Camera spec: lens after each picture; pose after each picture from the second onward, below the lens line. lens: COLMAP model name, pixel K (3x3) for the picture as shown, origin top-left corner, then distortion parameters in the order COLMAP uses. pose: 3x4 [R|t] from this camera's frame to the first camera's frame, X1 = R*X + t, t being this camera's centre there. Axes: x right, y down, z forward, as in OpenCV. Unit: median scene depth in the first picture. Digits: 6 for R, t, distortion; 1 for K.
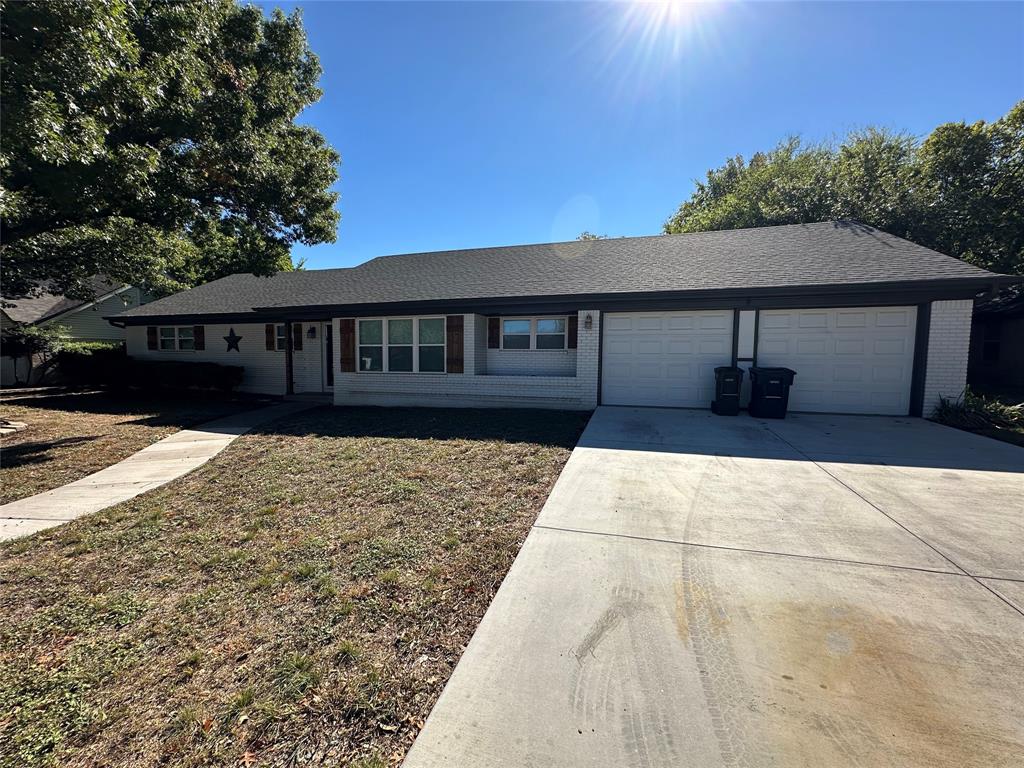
lens RADIAL K [[410.5, 0, 516.4], [0, 410.5, 383.8], [0, 0, 1]] dist [-0.000028, -0.000797]
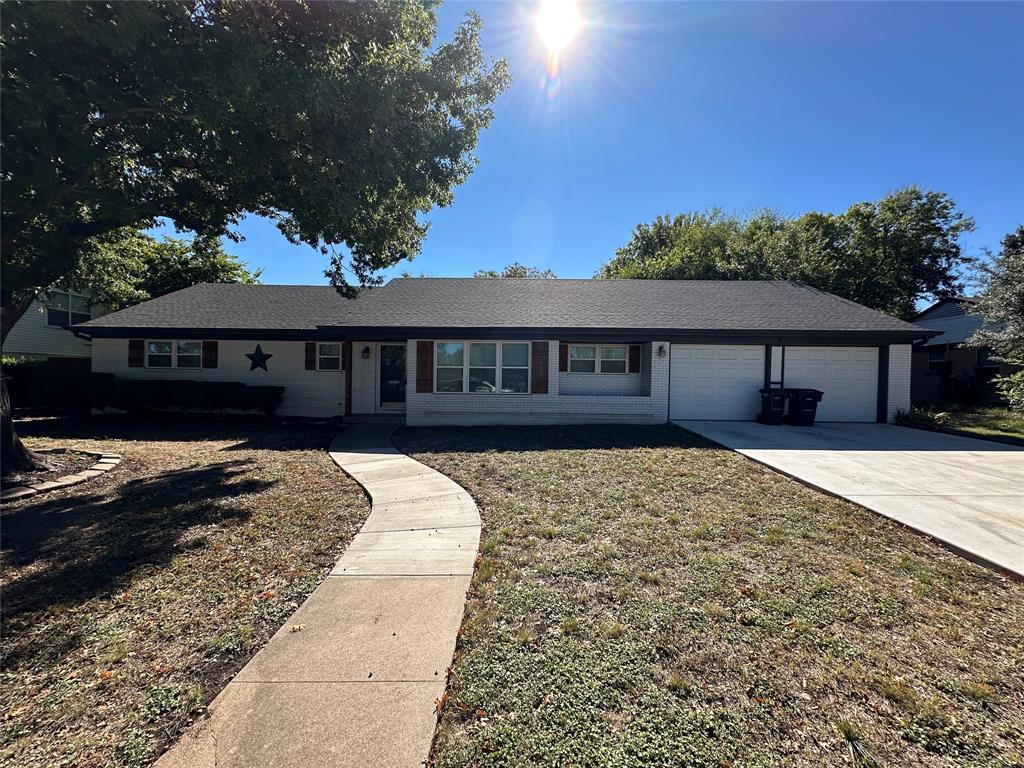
lens RADIAL K [[410.5, 0, 518.7], [0, 410.5, 379.8], [0, 0, 1]] dist [-0.000028, -0.000797]
pose [[0.962614, 0.008120, 0.270754, -0.497234], [0.008865, 0.998071, -0.061449, 0.004375], [-0.270731, 0.061551, 0.960685, -0.043955]]
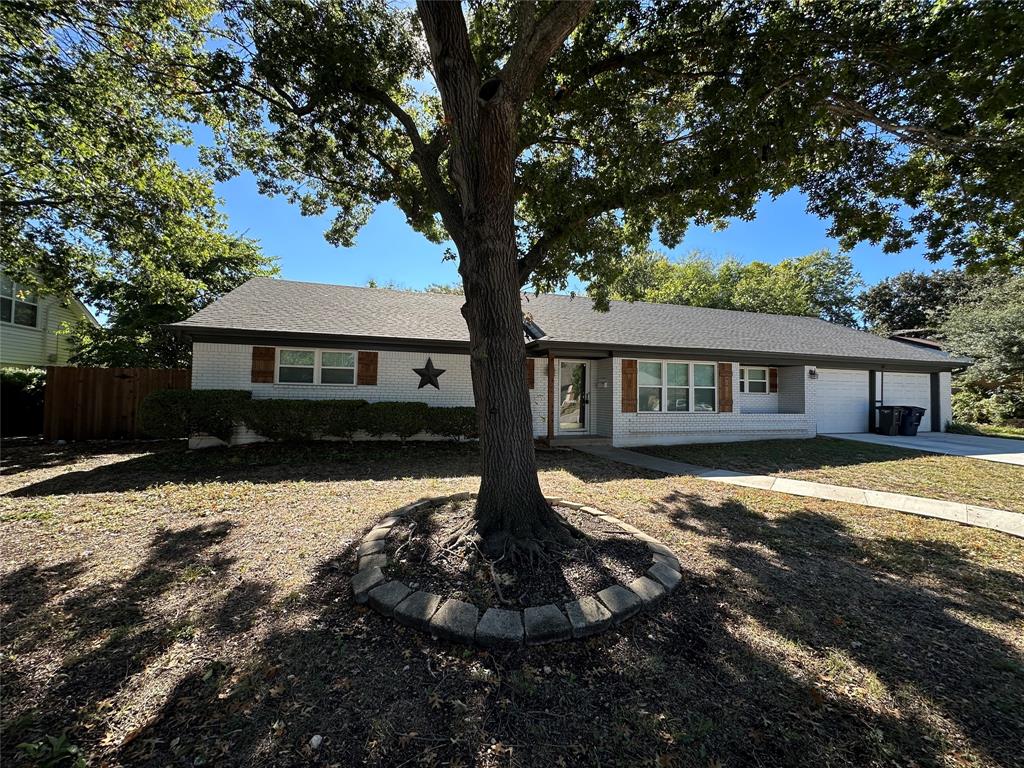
lens RADIAL K [[410.5, 0, 515.1], [0, 410.5, 381.7], [0, 0, 1]] dist [-0.000028, -0.000797]
pose [[0.837316, 0.027406, 0.546032, -1.278058], [0.025954, 0.995624, -0.089772, -0.022533], [-0.546103, 0.089339, 0.832941, 0.344690]]
